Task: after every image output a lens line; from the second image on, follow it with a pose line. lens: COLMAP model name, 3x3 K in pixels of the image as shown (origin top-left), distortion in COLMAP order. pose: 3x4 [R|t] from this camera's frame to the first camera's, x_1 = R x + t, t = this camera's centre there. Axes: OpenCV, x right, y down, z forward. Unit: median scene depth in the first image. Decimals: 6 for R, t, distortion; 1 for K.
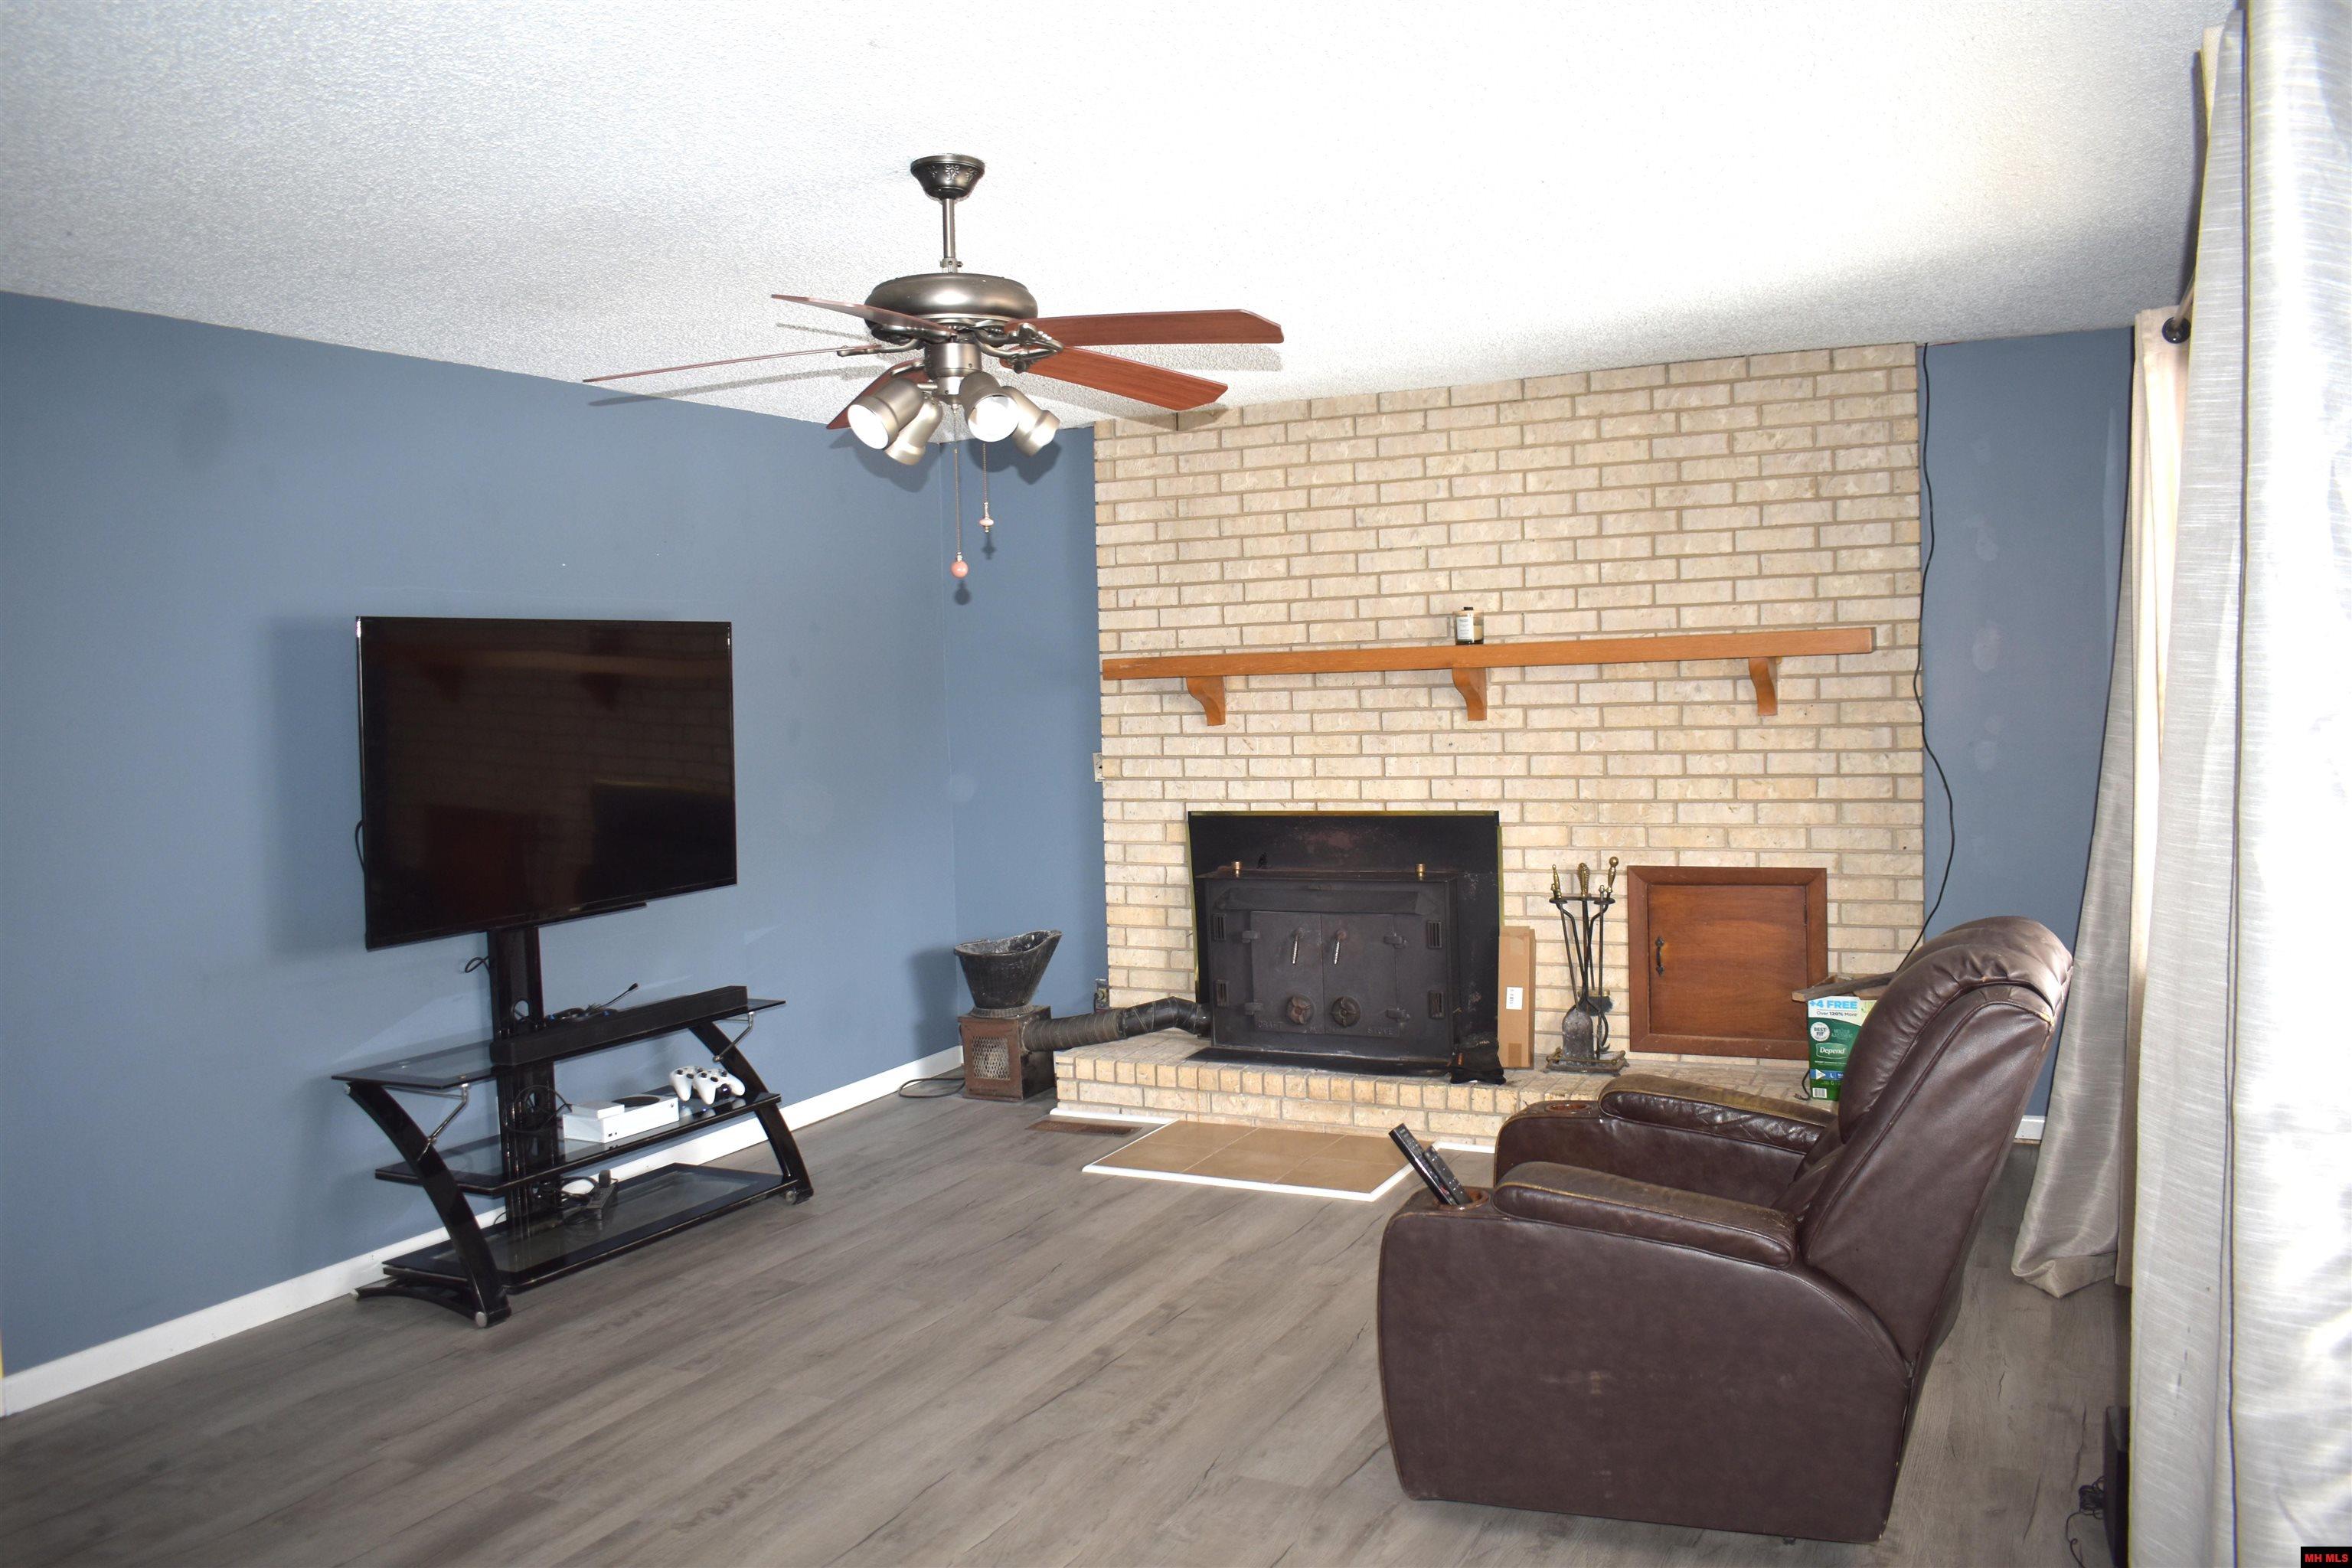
lens RADIAL K [[1839.5, 0, 1195.6], [0, 1839.5, 785.3], [0, 0, 1]] dist [-0.088899, 0.012945]
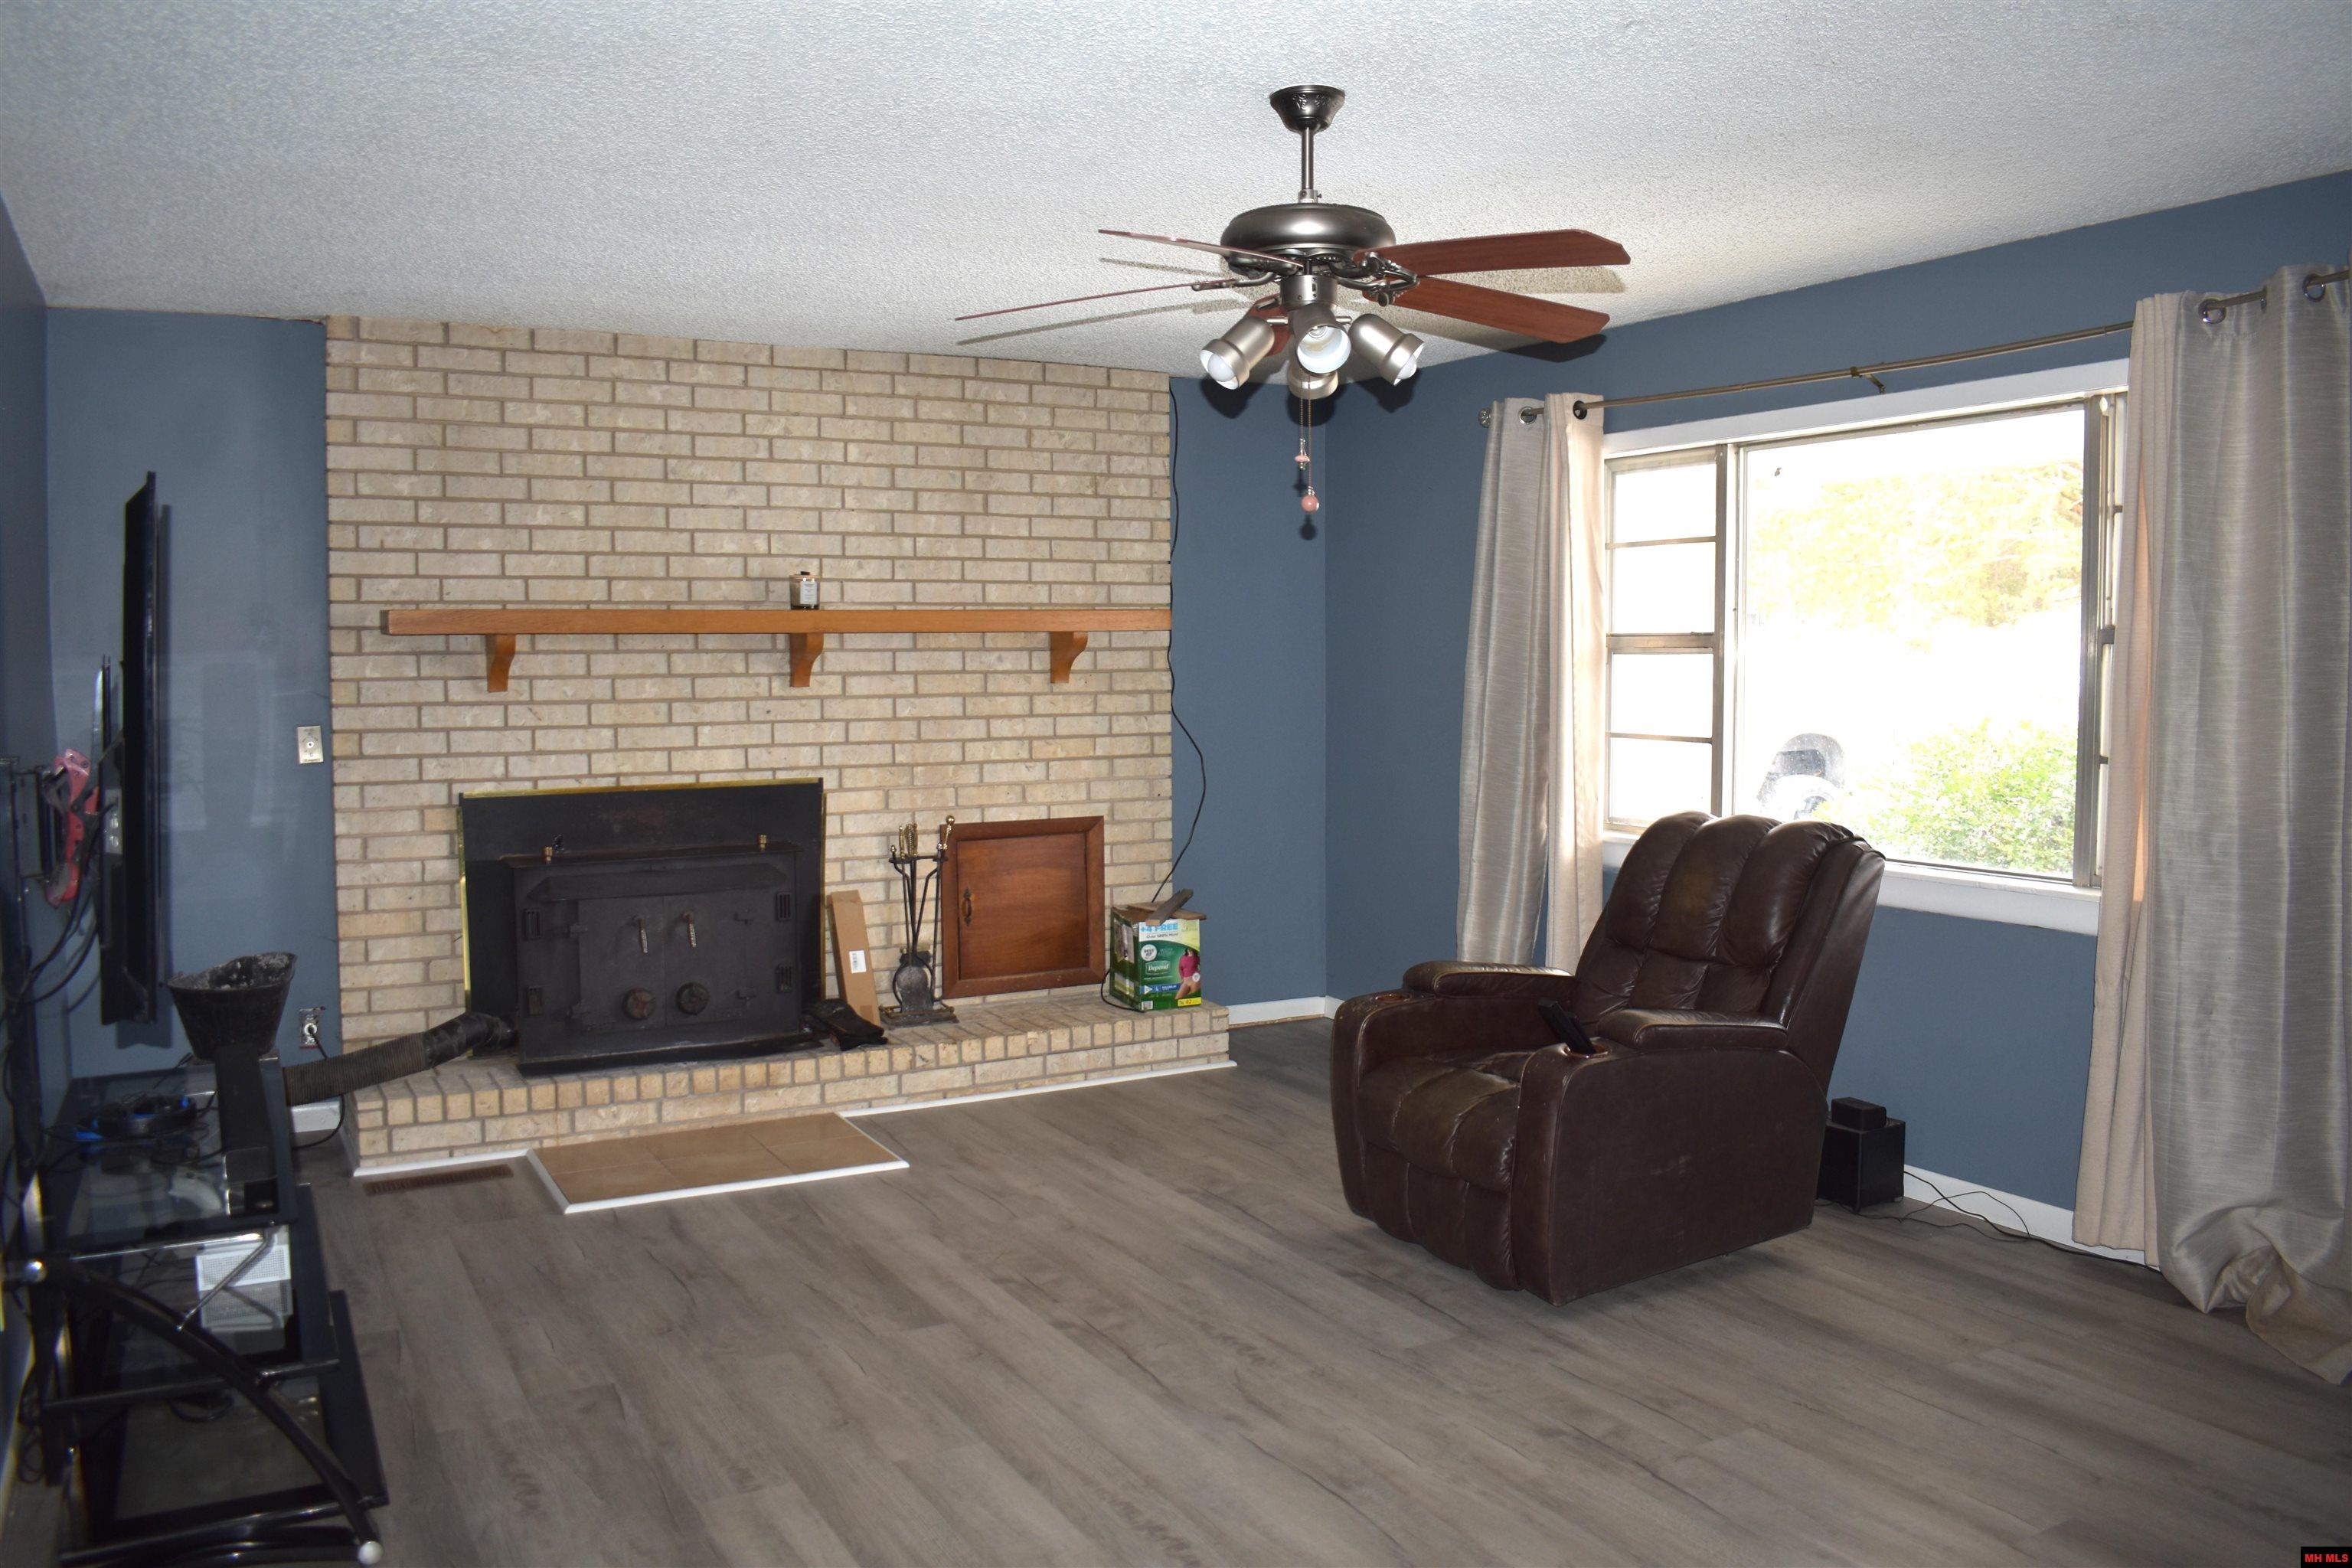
lens RADIAL K [[1839.5, 0, 1195.6], [0, 1839.5, 785.3], [0, 0, 1]] dist [-0.088899, 0.012945]
pose [[0.572217, -0.031764, 0.819487, -0.544952], [0.032178, 0.999350, 0.016267, 0.008496], [-0.819471, 0.017062, 0.572867, 0.265761]]
